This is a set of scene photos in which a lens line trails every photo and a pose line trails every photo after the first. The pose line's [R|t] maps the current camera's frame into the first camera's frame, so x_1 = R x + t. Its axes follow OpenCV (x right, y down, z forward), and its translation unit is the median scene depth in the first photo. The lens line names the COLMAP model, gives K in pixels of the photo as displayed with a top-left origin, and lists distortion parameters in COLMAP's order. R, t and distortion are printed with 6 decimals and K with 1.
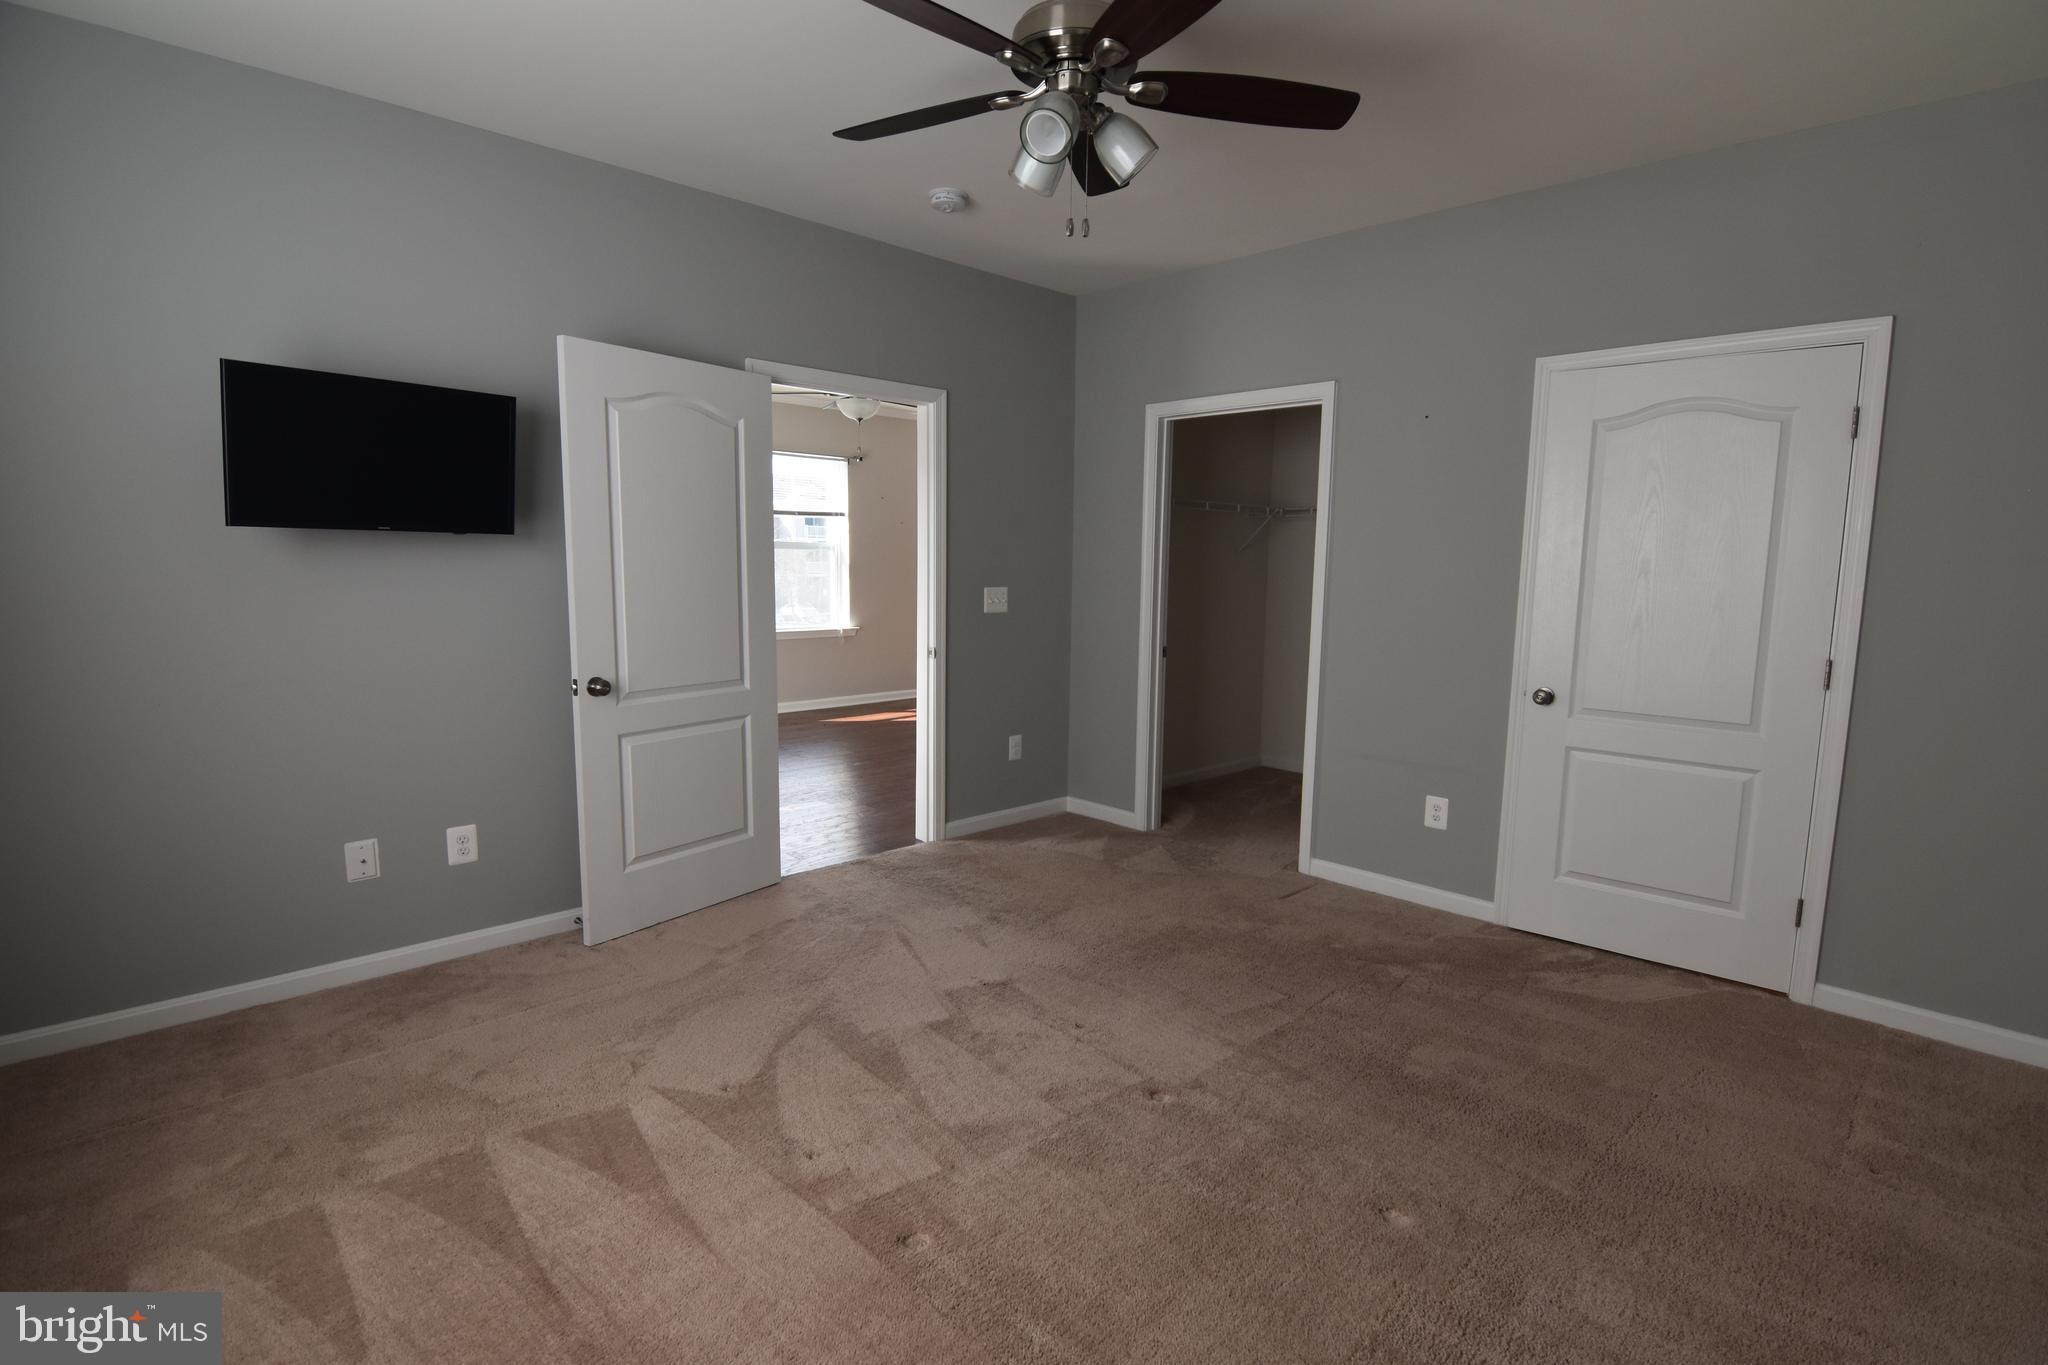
lens RADIAL K [[990.2, 0, 1035.5], [0, 990.2, 681.2], [0, 0, 1]] dist [-0.005493, -0.010425]
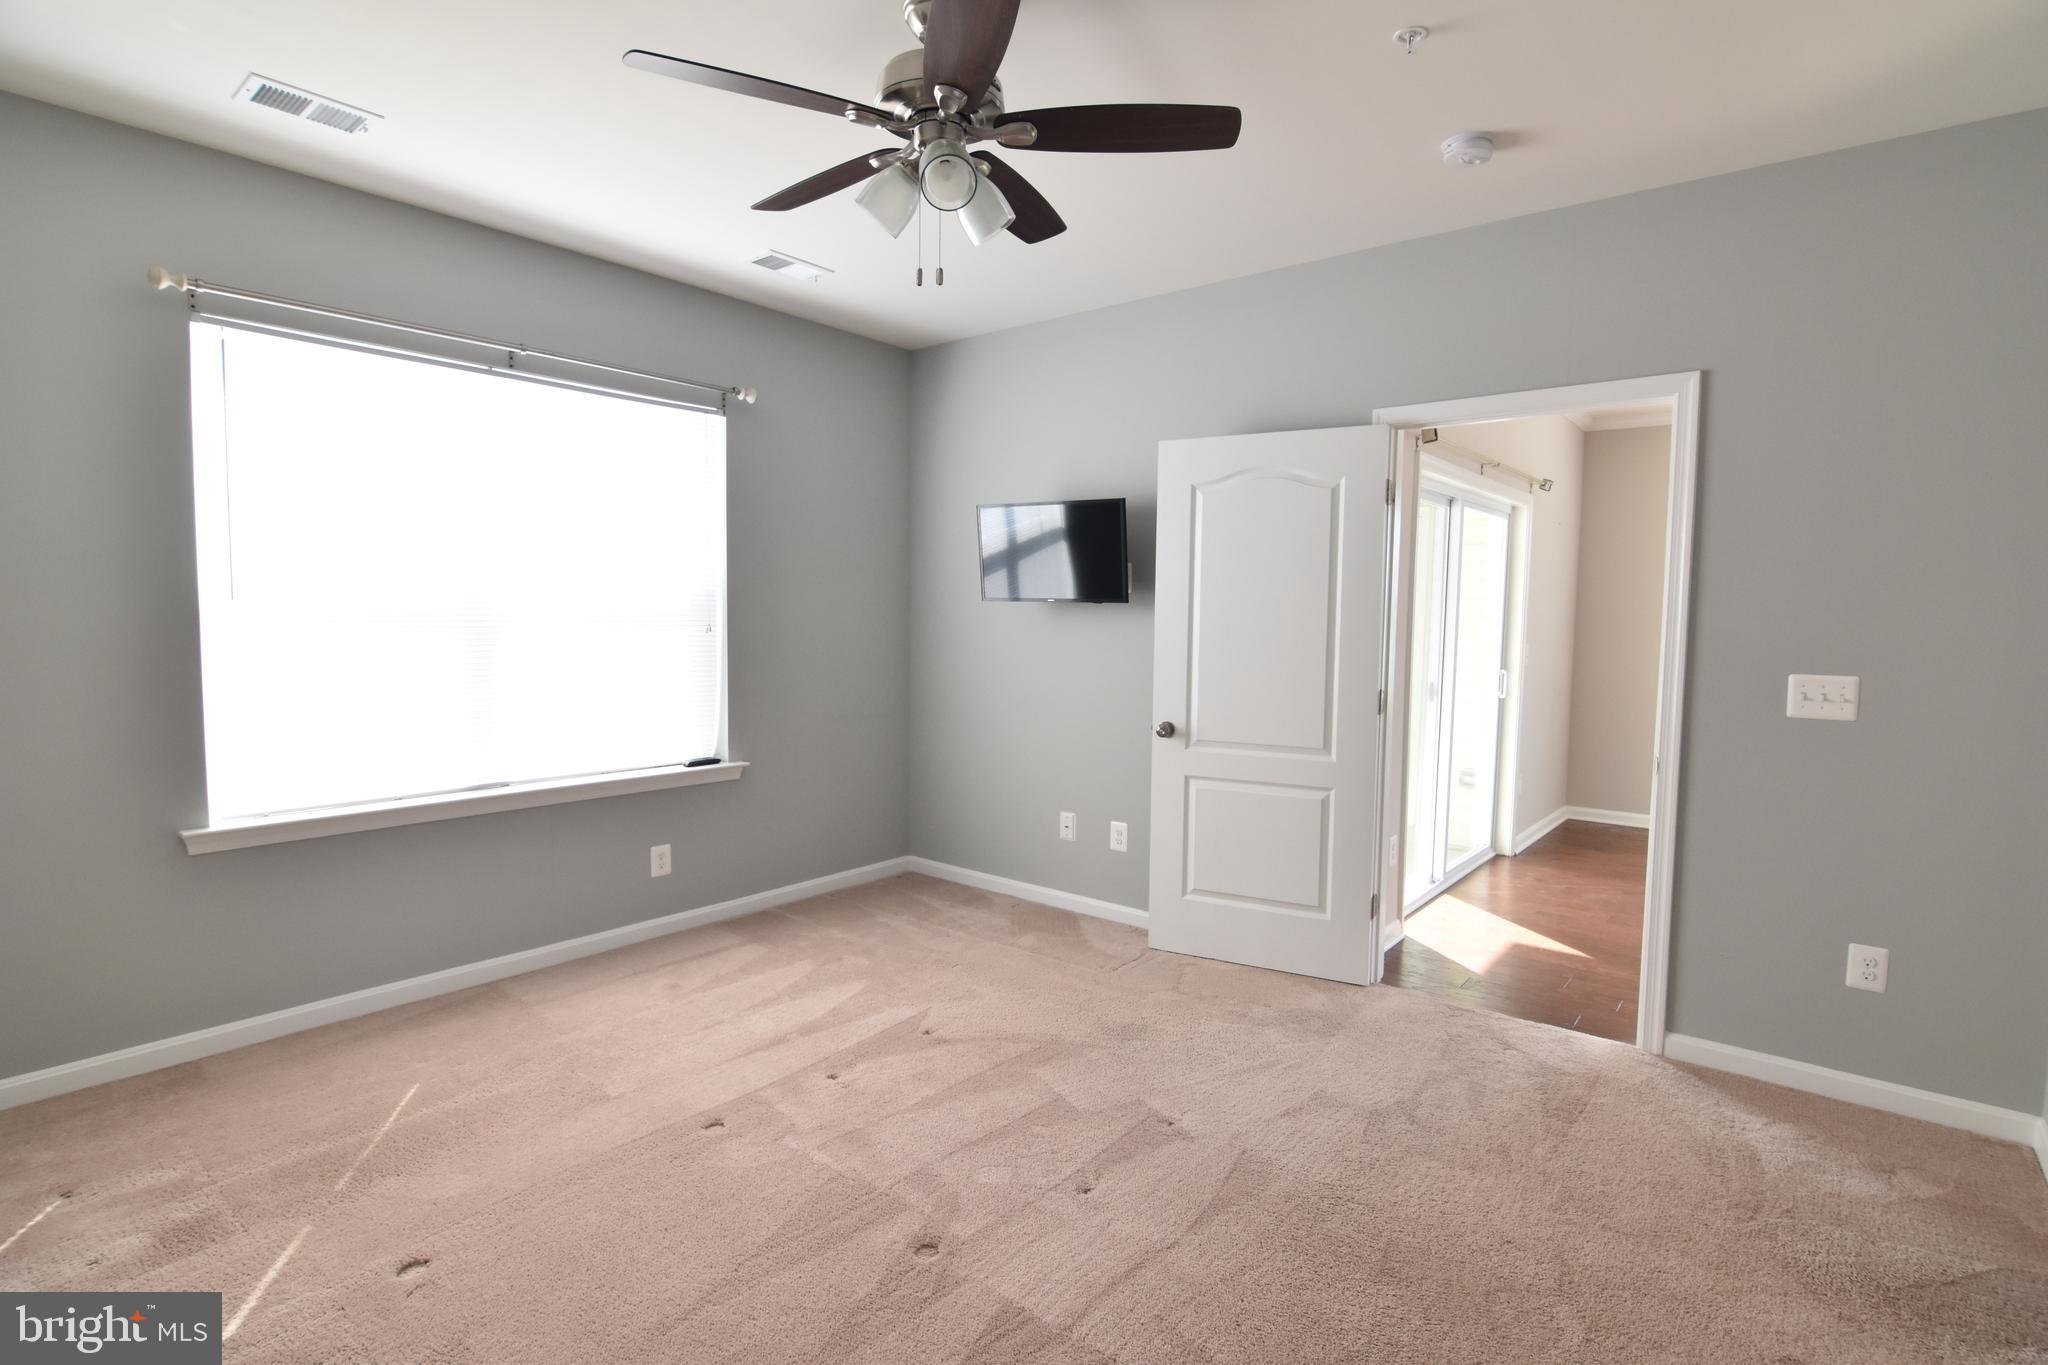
lens RADIAL K [[990.2, 0, 1035.5], [0, 990.2, 681.2], [0, 0, 1]] dist [-0.005493, -0.010425]
pose [[0.109166, 0.055750, -0.992459, 0.708411], [-0.132647, 0.990313, 0.041039, -0.079785], [0.985133, 0.127167, 0.115503, 0.702314]]
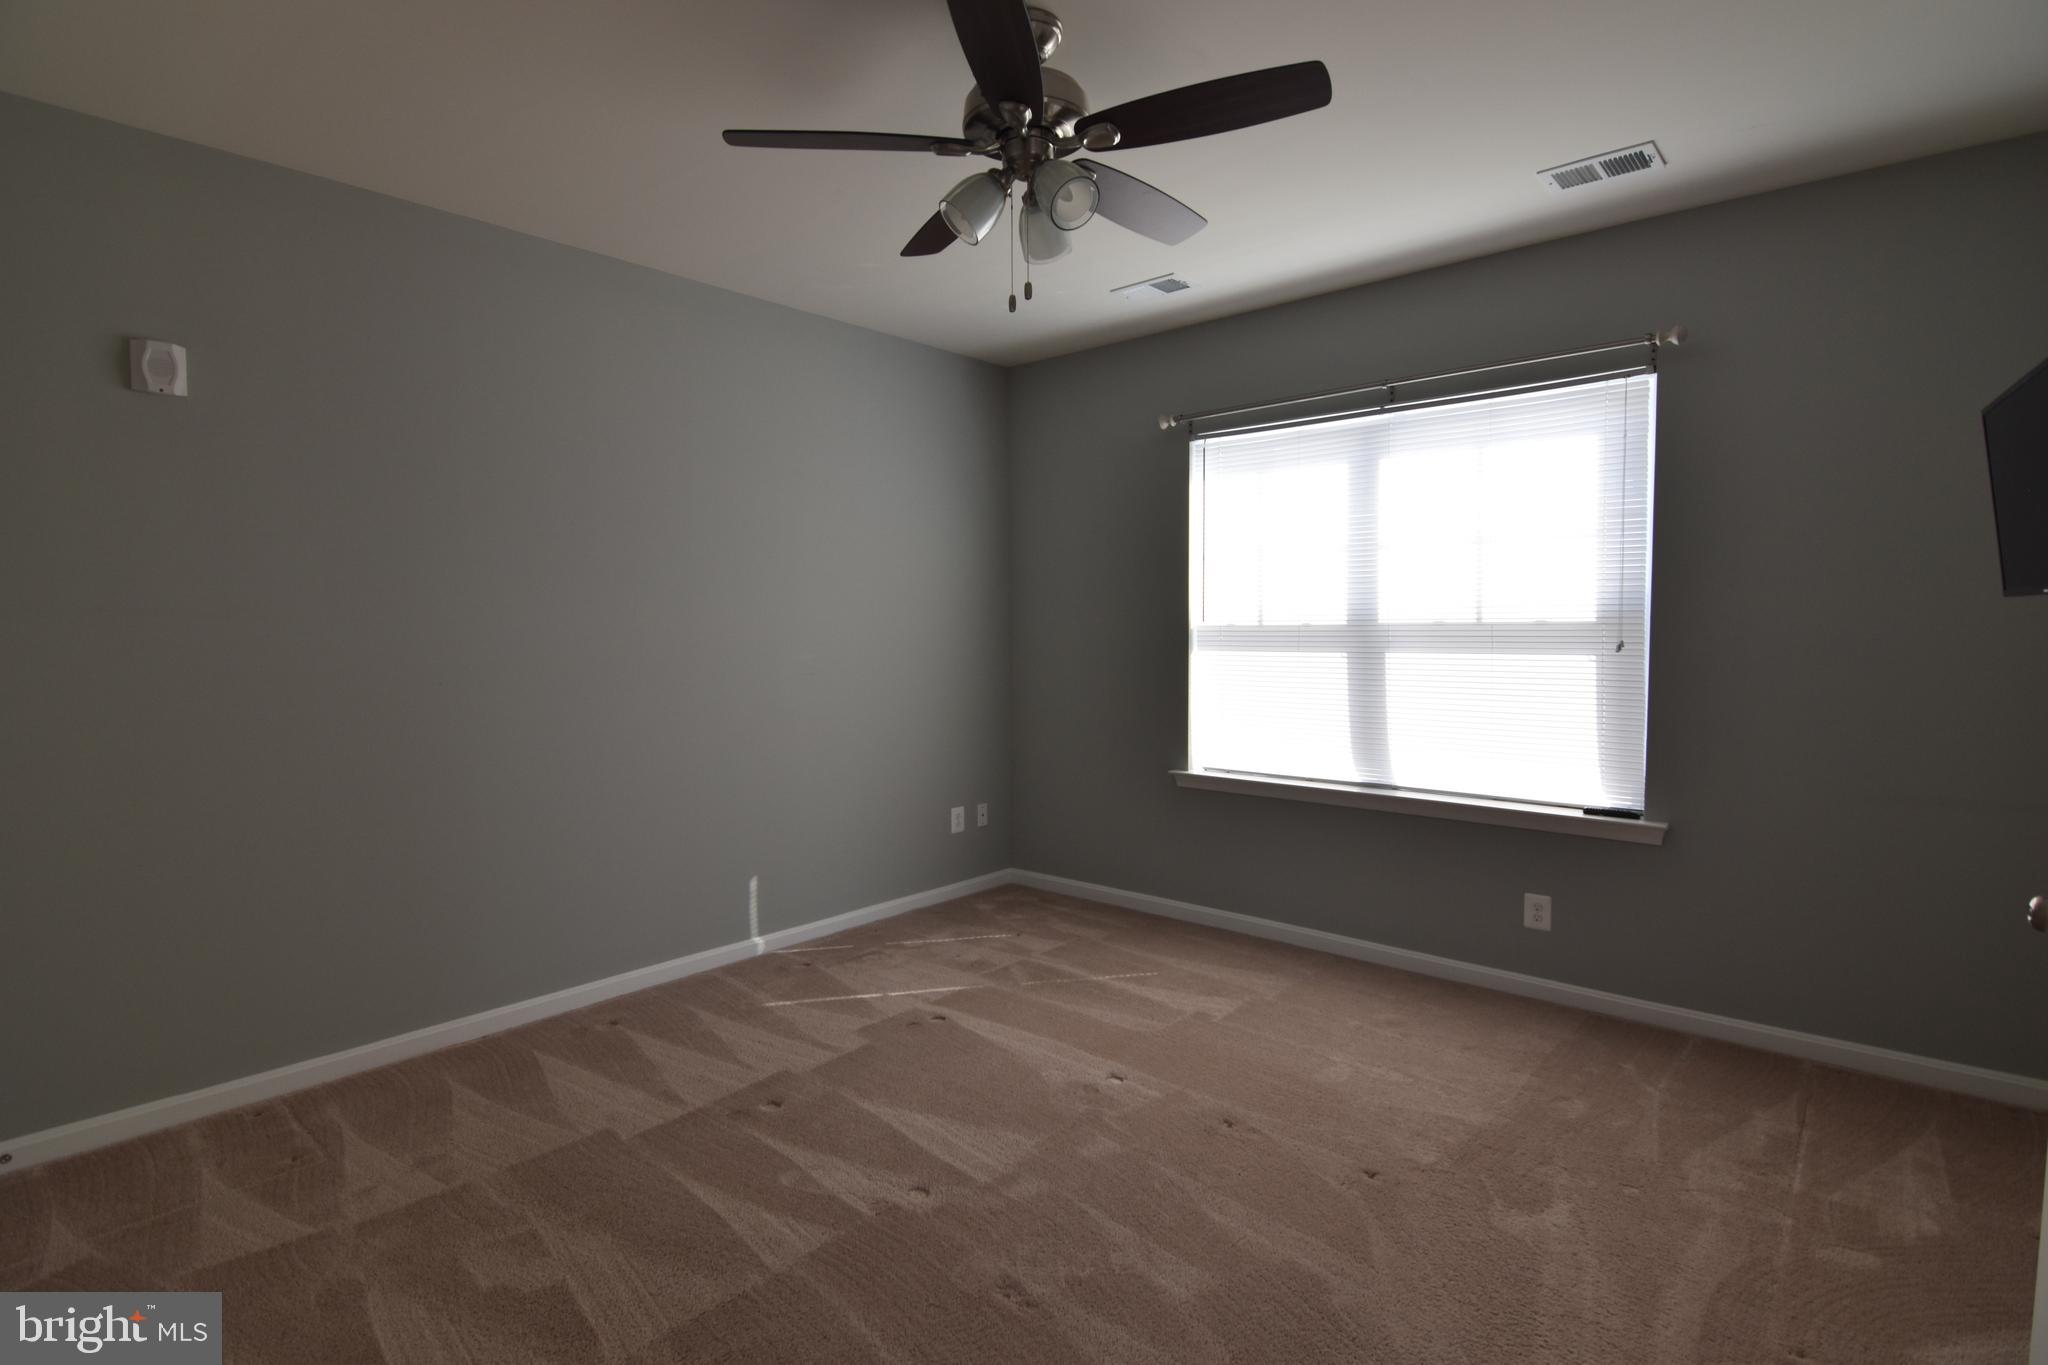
lens RADIAL K [[990.2, 0, 1035.5], [0, 990.2, 681.2], [0, 0, 1]] dist [-0.005493, -0.010425]
pose [[-0.997780, -0.010717, -0.065722, 0.061324], [-0.021734, 0.985327, 0.169287, -0.161478], [0.062944, 0.170340, -0.983373, 1.387944]]
